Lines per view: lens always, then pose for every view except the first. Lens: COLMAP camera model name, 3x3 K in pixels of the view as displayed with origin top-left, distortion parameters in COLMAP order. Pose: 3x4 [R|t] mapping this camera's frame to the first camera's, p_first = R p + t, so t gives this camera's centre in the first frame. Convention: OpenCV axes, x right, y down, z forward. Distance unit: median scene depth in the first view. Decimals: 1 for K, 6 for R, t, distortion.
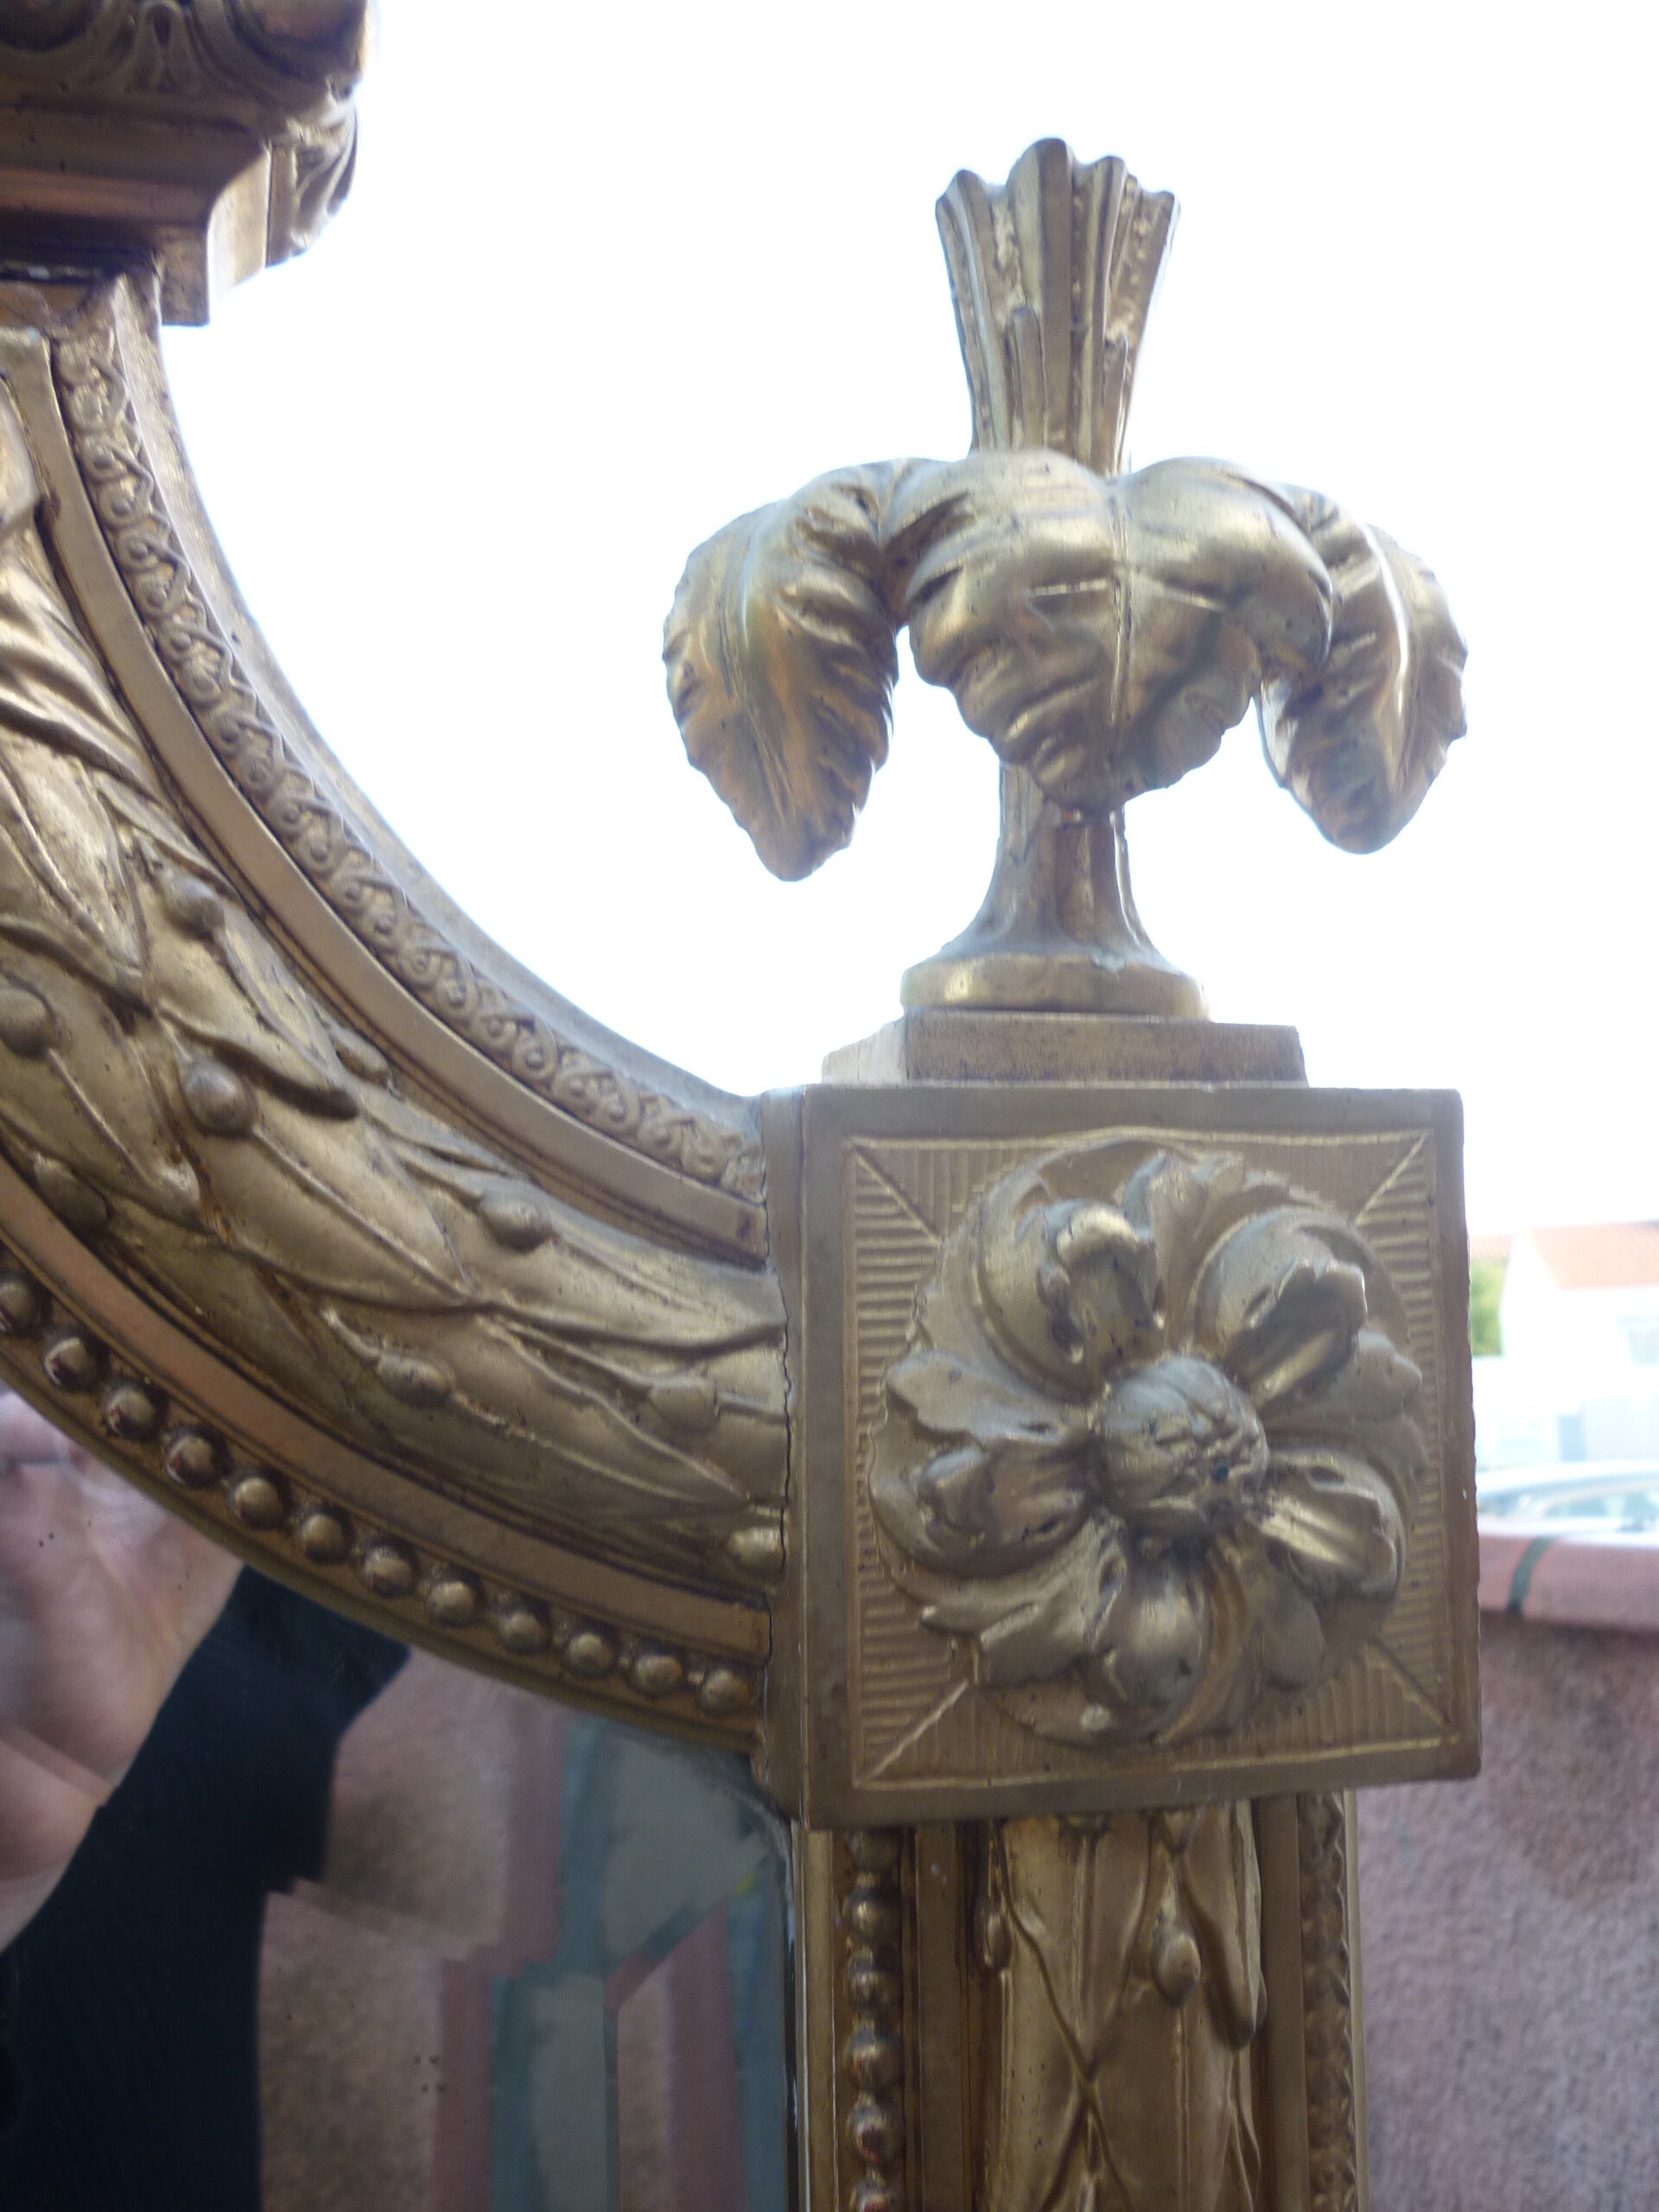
lens RADIAL K [[2219.0, 0, 818.4], [0, 2219.0, 1082.4], [0, 0, 1]] dist [-0.084988, 0.113982]
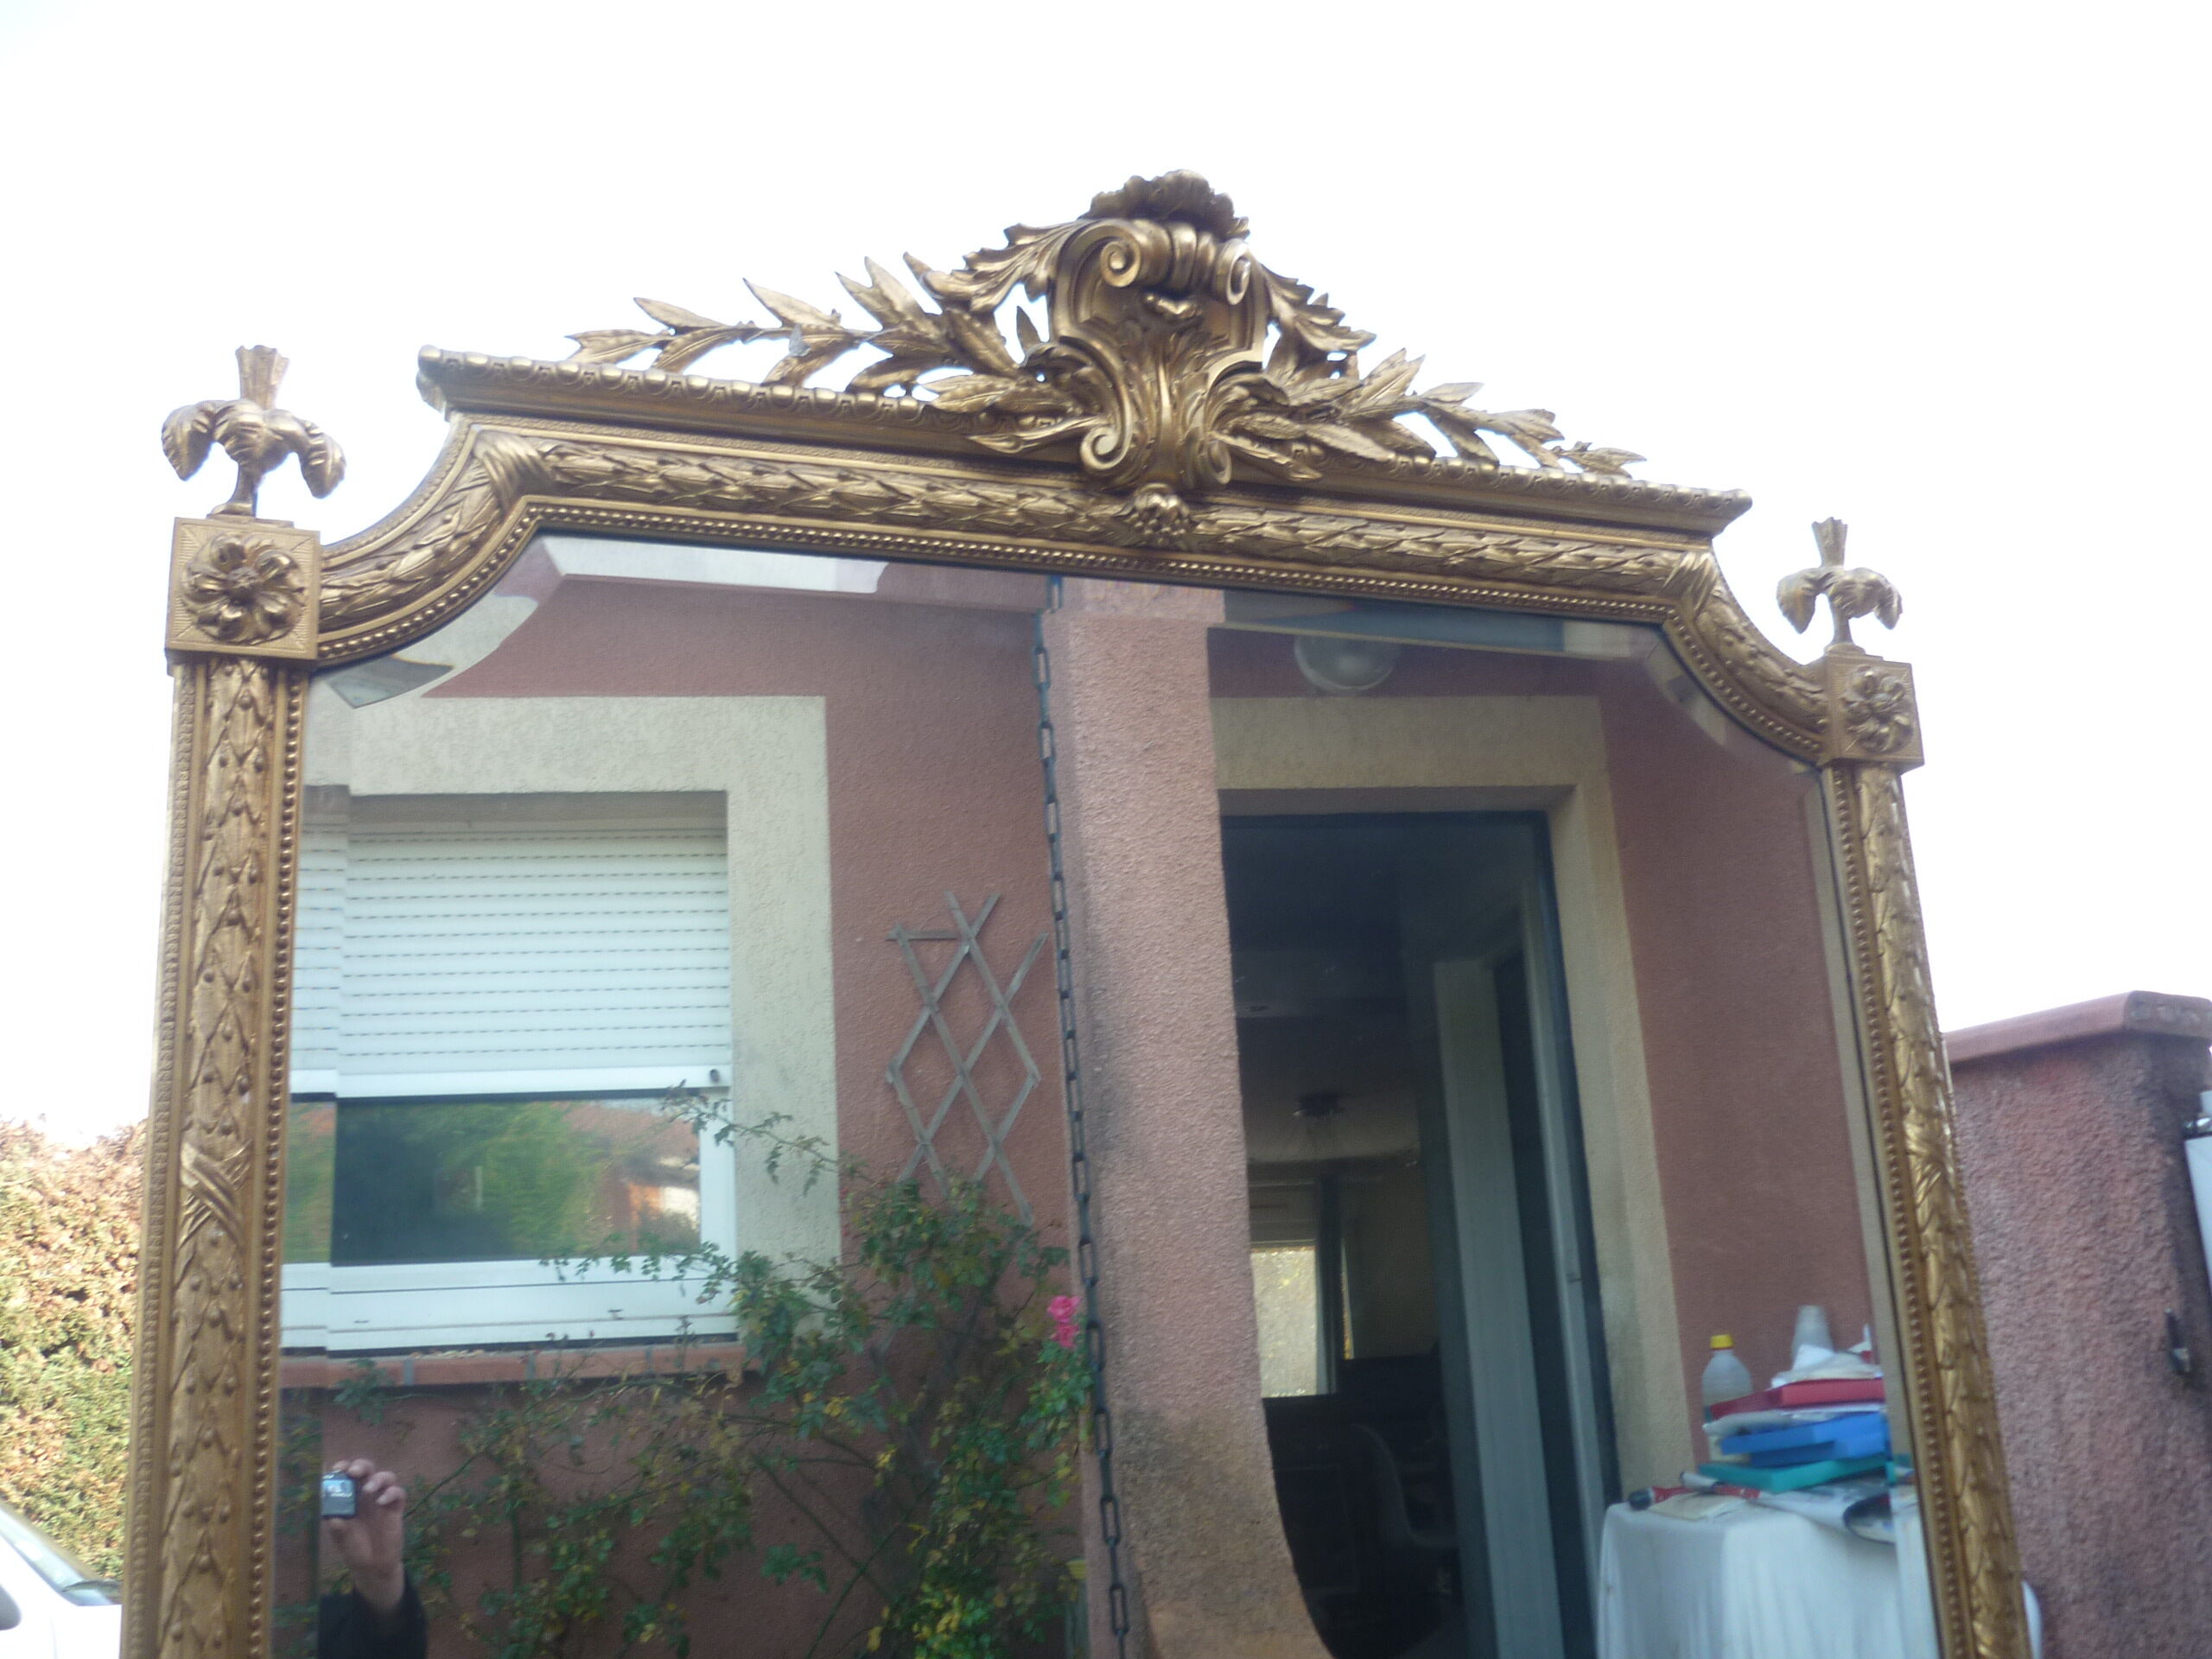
lens RADIAL K [[2225.7, 0, 1106.8], [0, 2225.7, 878.7], [0, 0, 1]] dist [-0.069526, 0.007873]
pose [[0.996685, -0.021343, 0.078508, -2.632265], [0.034916, 0.983804, -0.175812, 1.718089], [-0.073484, 0.177971, 0.981288, -5.135401]]
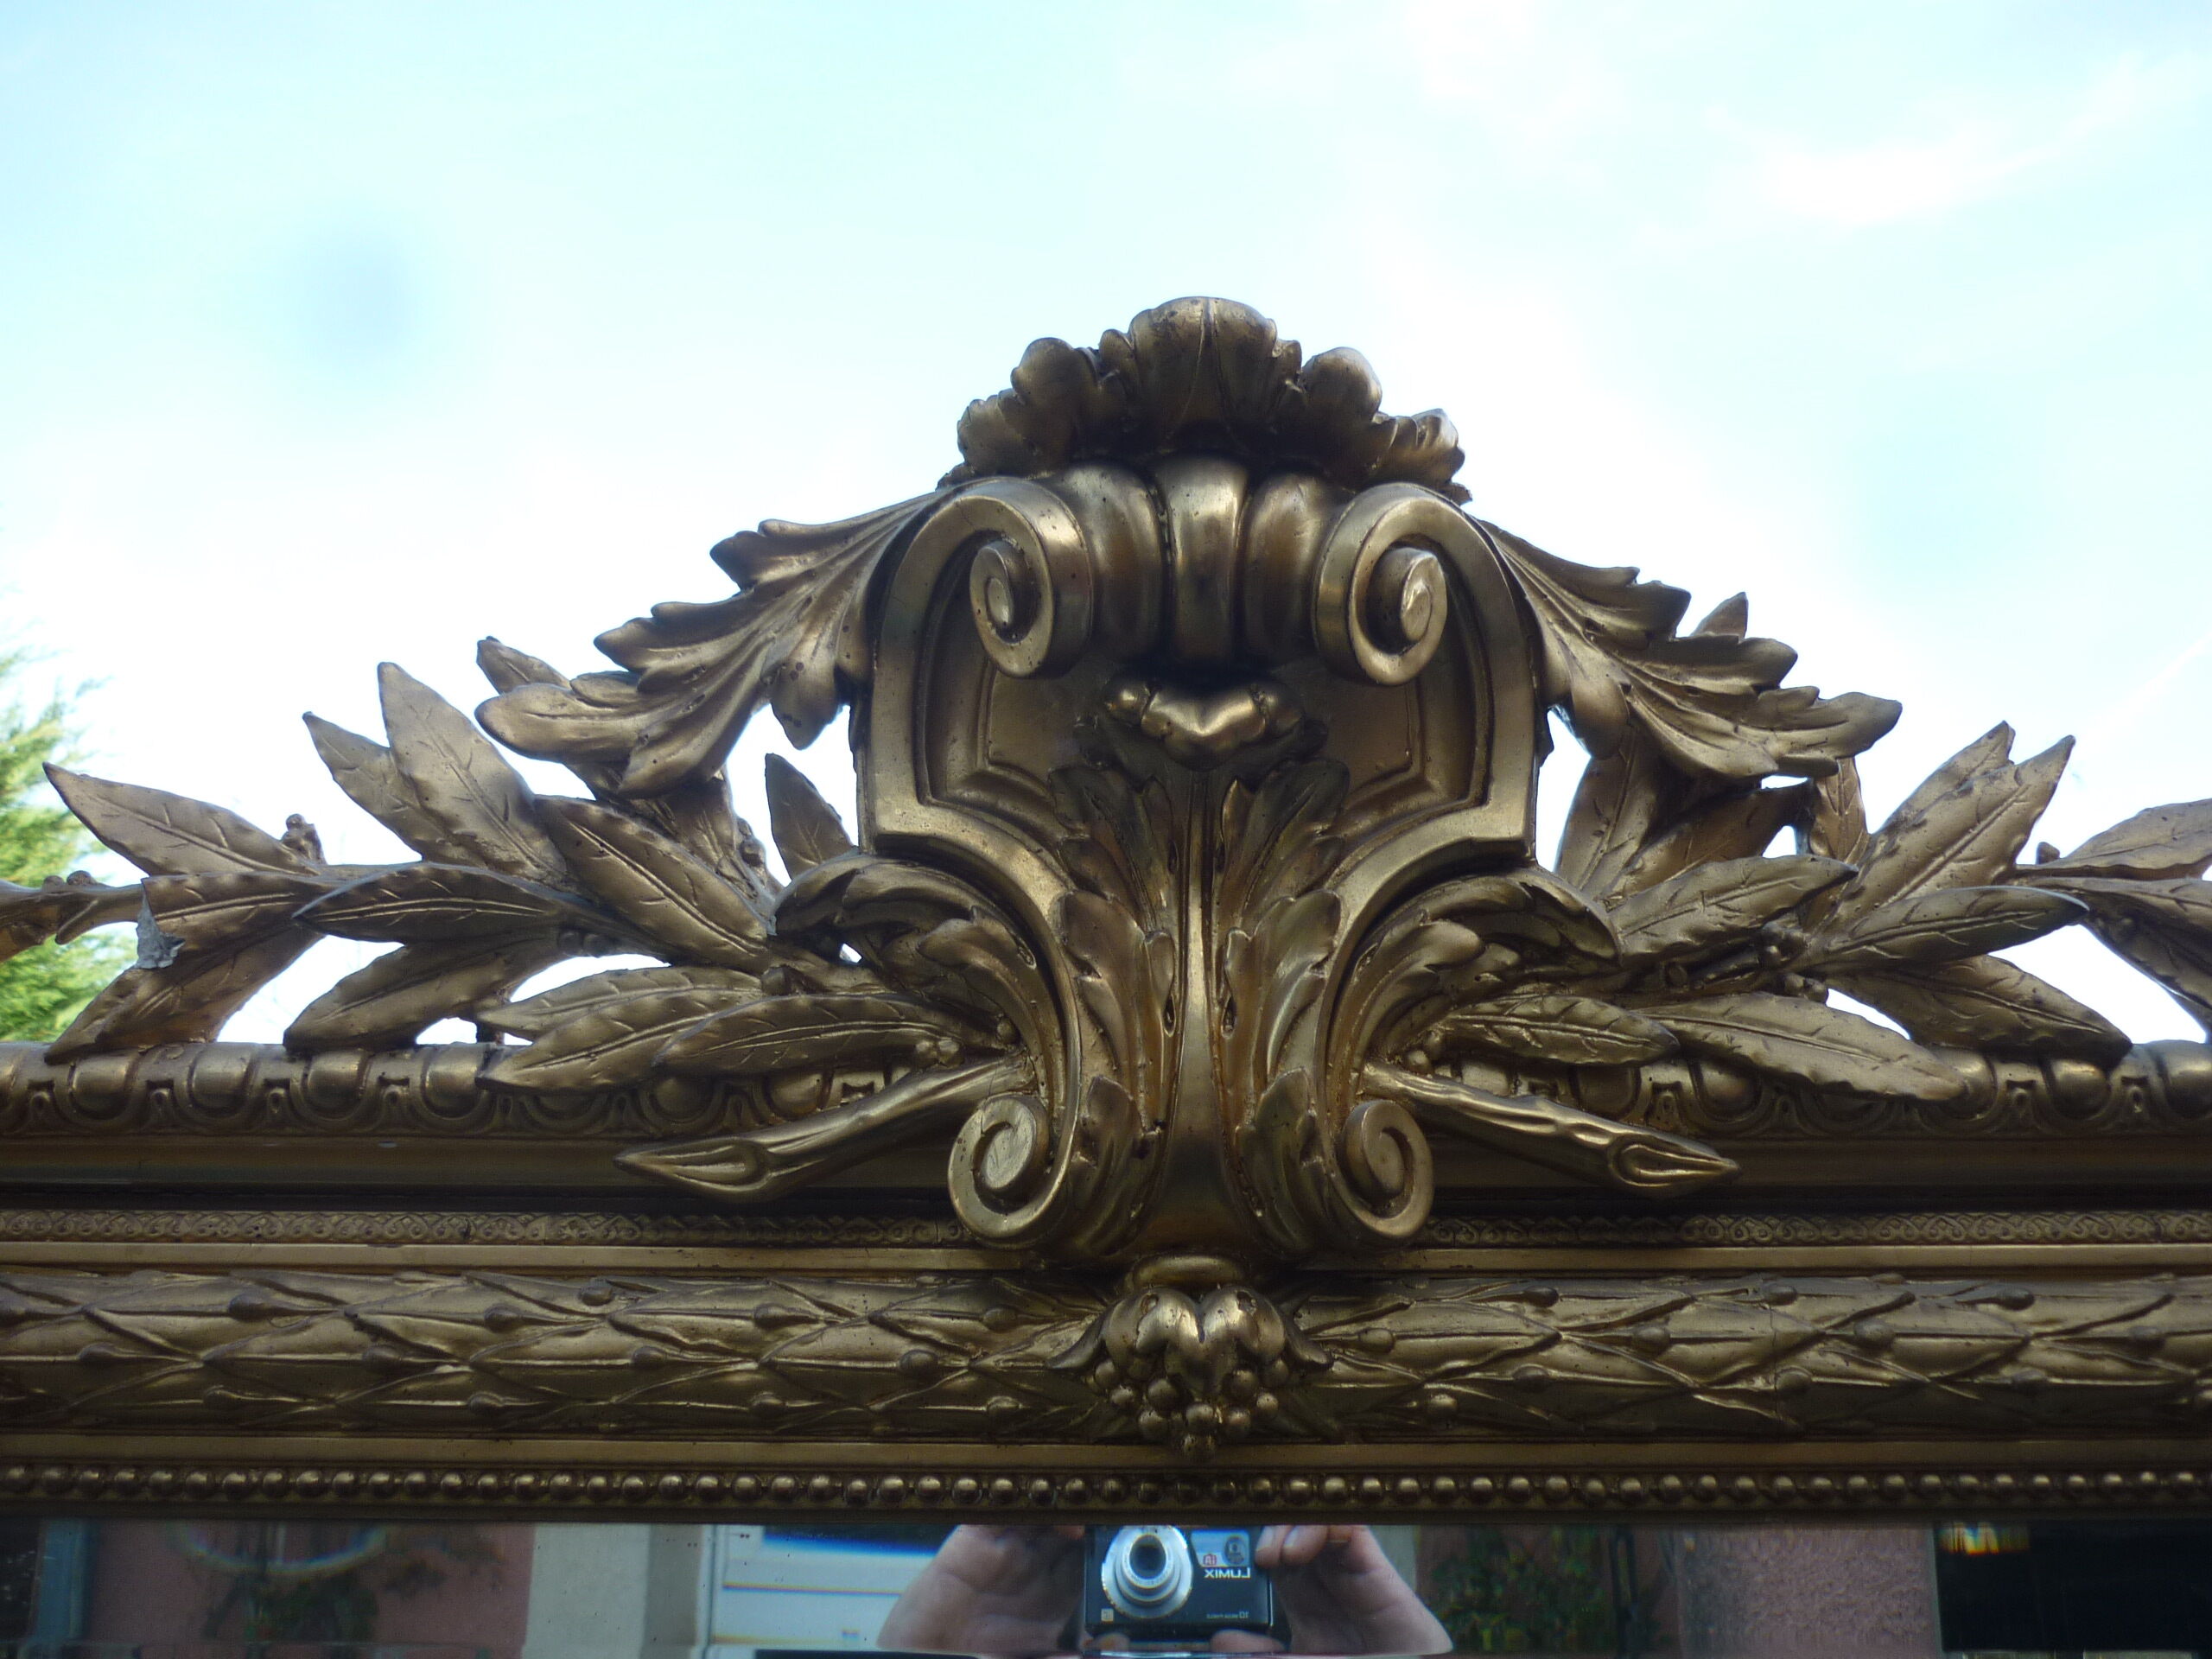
lens RADIAL K [[2219.0, 0, 1109.2], [0, 2219.0, 882.0], [0, 0, 1]] dist [-0.084988, 0.113982]
pose [[0.961355, -0.081852, -0.262864, -1.555791], [0.008256, 0.962924, -0.269645, -0.122100], [0.275190, 0.257054, 0.926387, -1.463503]]
